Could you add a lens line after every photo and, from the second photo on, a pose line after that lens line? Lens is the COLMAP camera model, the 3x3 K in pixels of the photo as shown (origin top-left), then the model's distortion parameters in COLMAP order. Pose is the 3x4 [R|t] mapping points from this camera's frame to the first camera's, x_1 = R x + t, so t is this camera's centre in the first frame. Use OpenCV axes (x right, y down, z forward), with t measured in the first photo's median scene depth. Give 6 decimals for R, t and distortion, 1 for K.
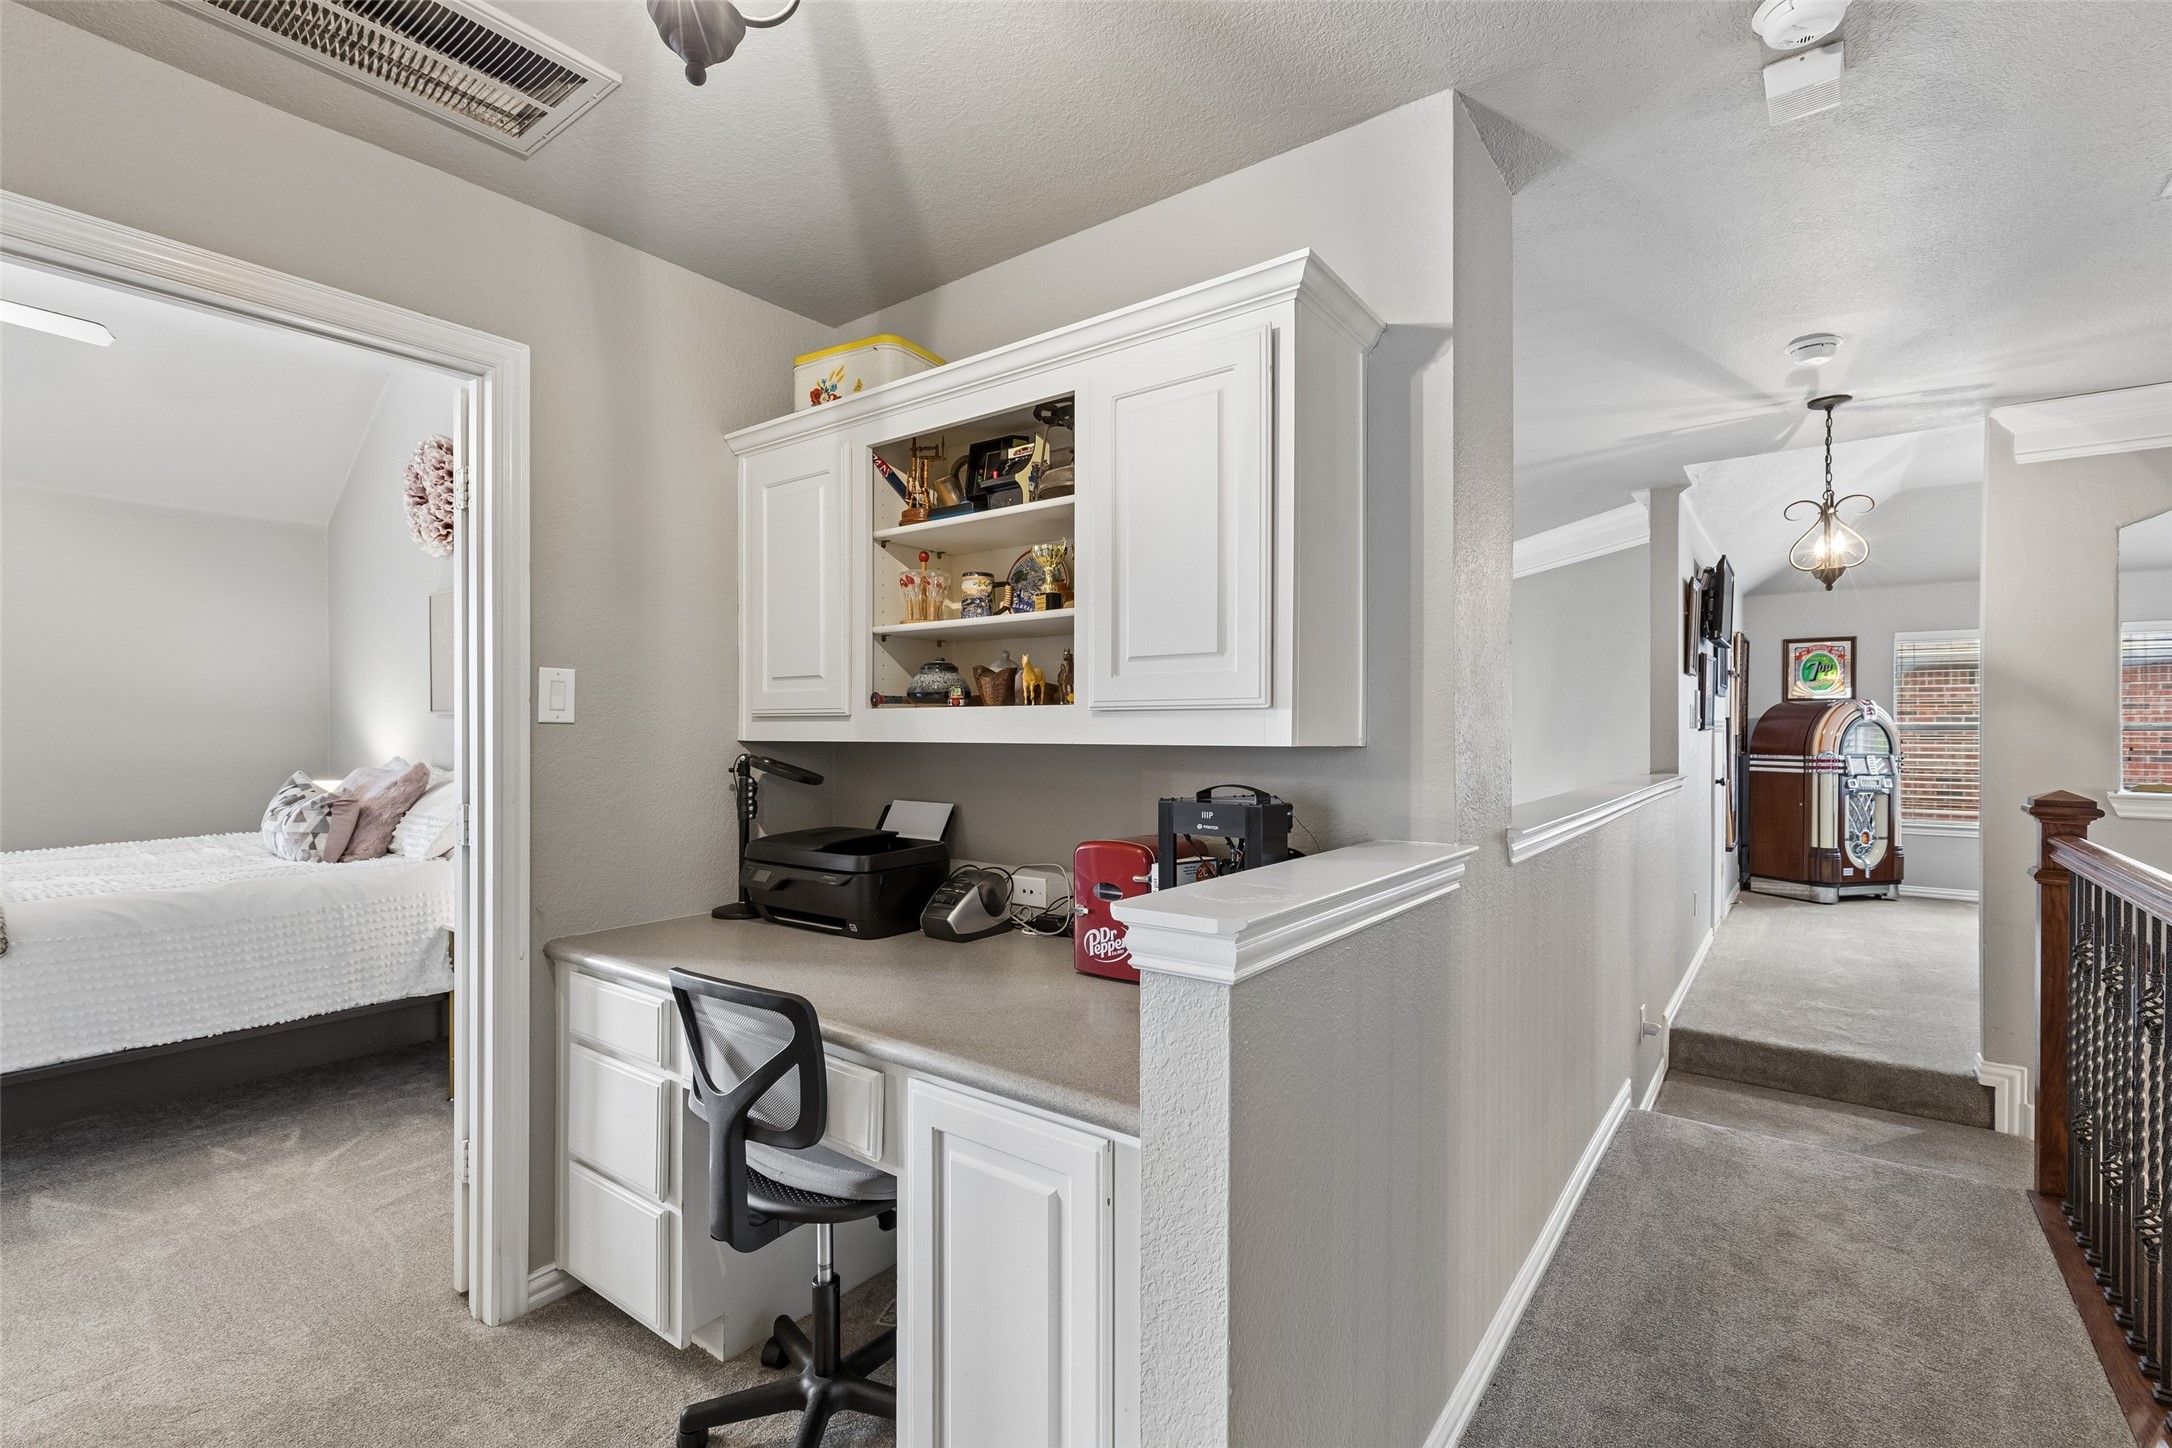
lens RADIAL K [[983.8, 0, 1079.9], [0, 983.8, 736.3], [0, 0, 1]] dist [0.011911, 0.000300]
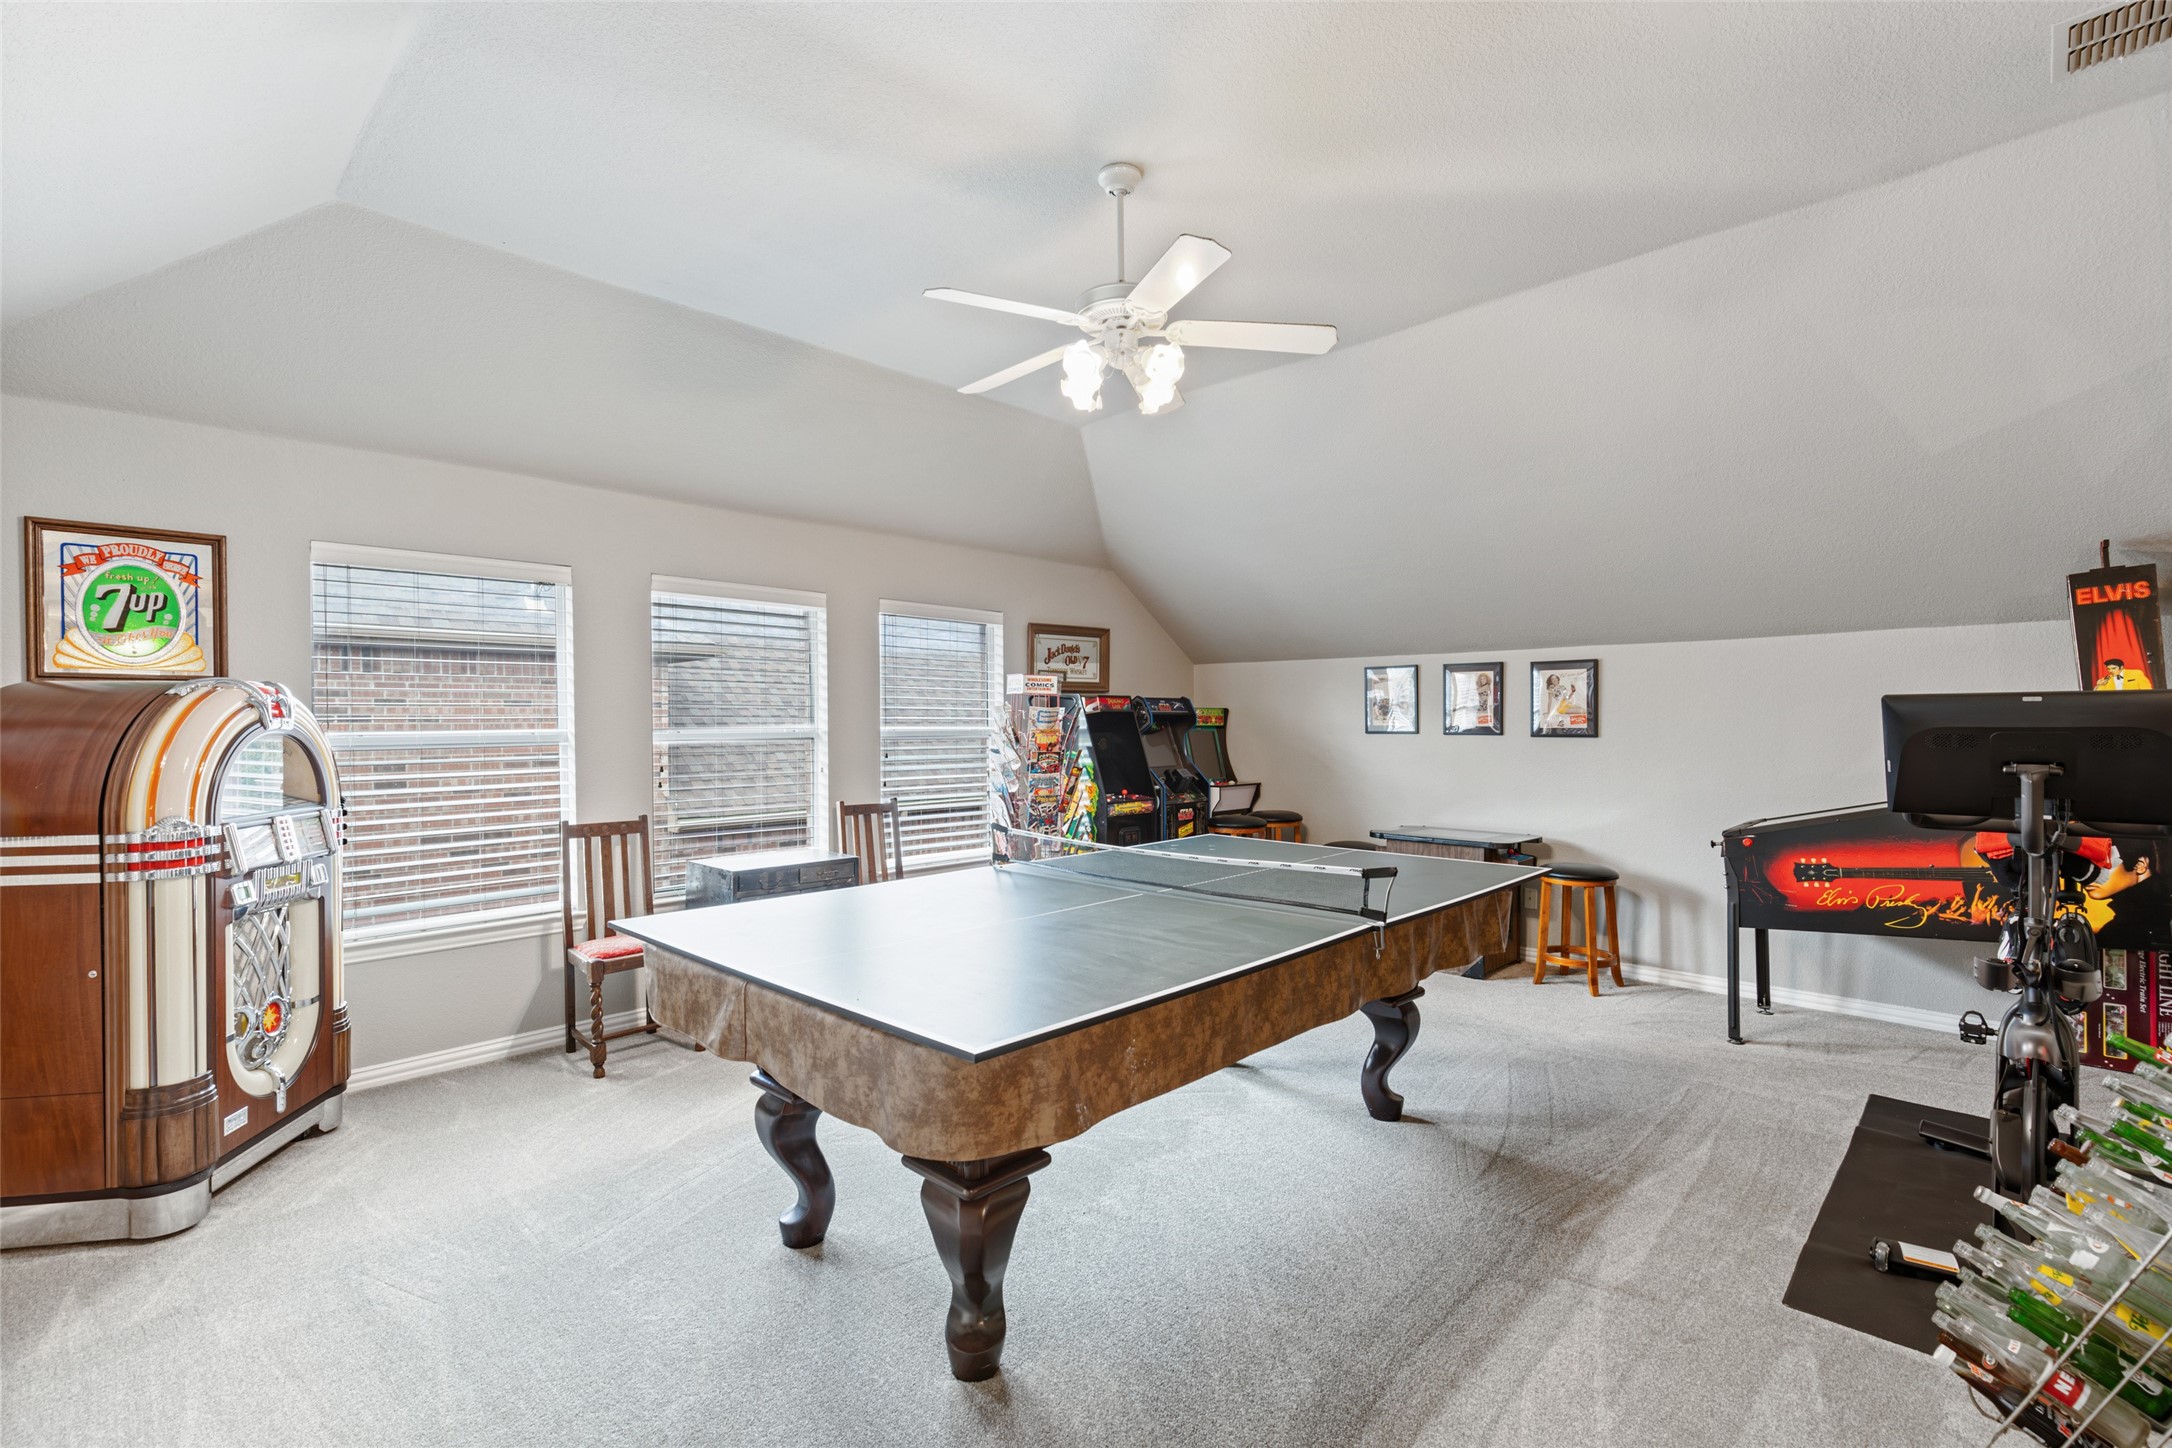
lens RADIAL K [[983.8, 0, 1082.2], [0, 983.8, 736.2], [0, 0, 1]] dist [0.011911, 0.000300]
pose [[0.149559, -0.015203, 0.988636, 0.438137], [0.015313, 0.999797, 0.013059, -0.014267], [-0.988634, 0.013186, 0.149761, 0.606735]]
